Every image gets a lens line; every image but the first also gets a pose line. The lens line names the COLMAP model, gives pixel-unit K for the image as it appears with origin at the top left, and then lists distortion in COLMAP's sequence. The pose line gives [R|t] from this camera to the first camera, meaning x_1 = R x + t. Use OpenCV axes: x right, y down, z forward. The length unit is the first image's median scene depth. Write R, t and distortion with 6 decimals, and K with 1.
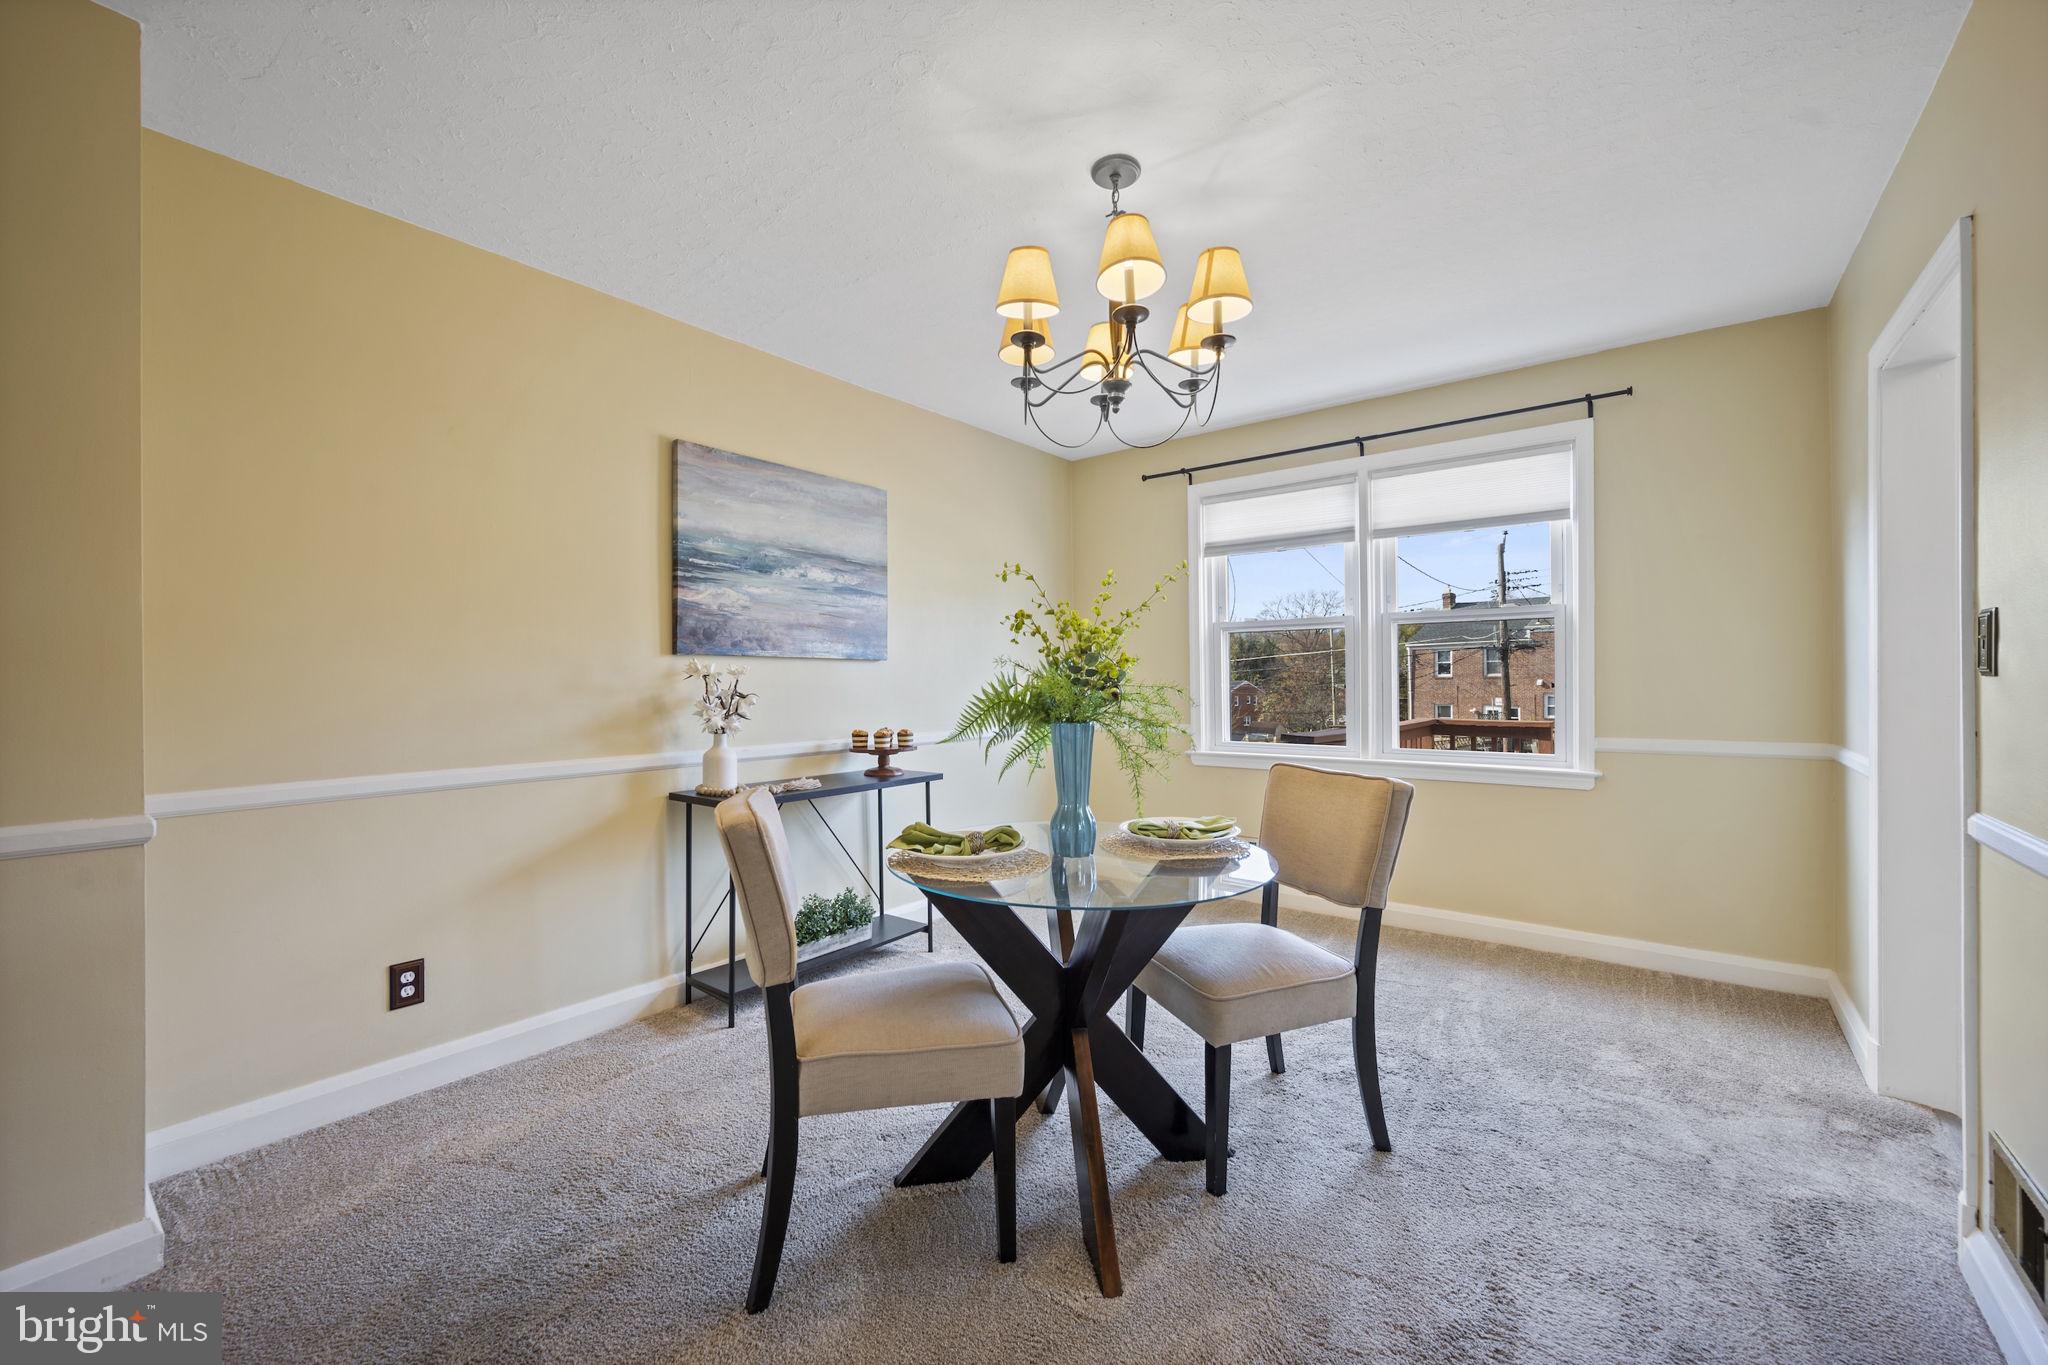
lens RADIAL K [[809.9, 0, 1025.0], [0, 809.9, 675.6], [0, 0, 1]] dist [-0.000647, 0.000134]
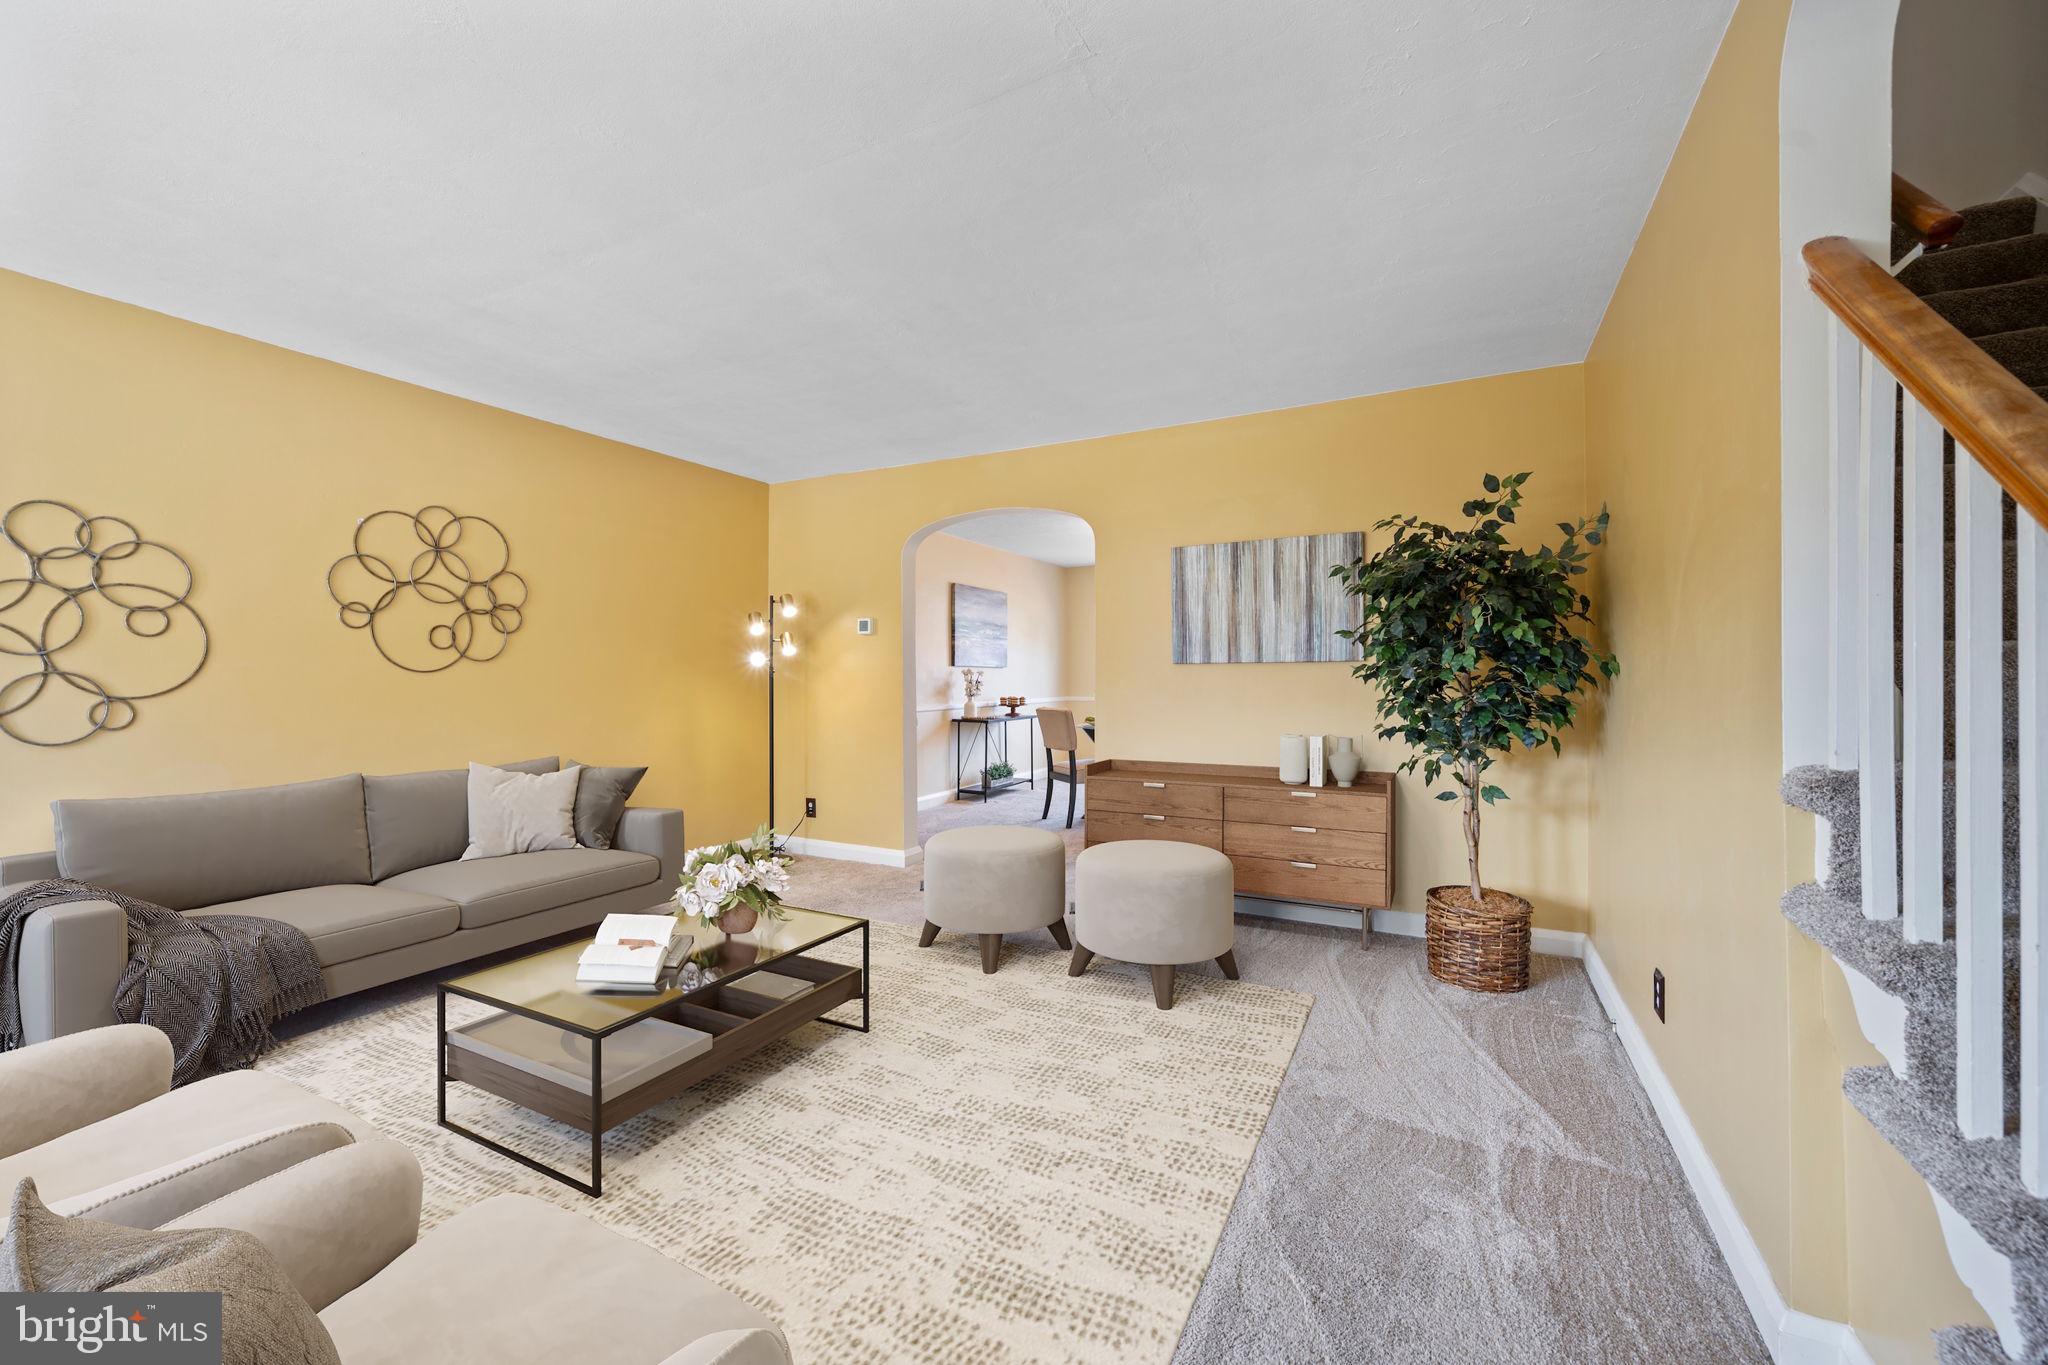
lens RADIAL K [[809.9, 0, 1027.9], [0, 809.9, 664.1], [0, 0, 1]] dist [-0.000647, 0.000134]
pose [[0.982179, 0.003817, 0.187911, -0.583529], [-0.001009, 0.999886, -0.015038, 0.006884], [-0.187947, 0.014581, 0.982071, -1.359420]]
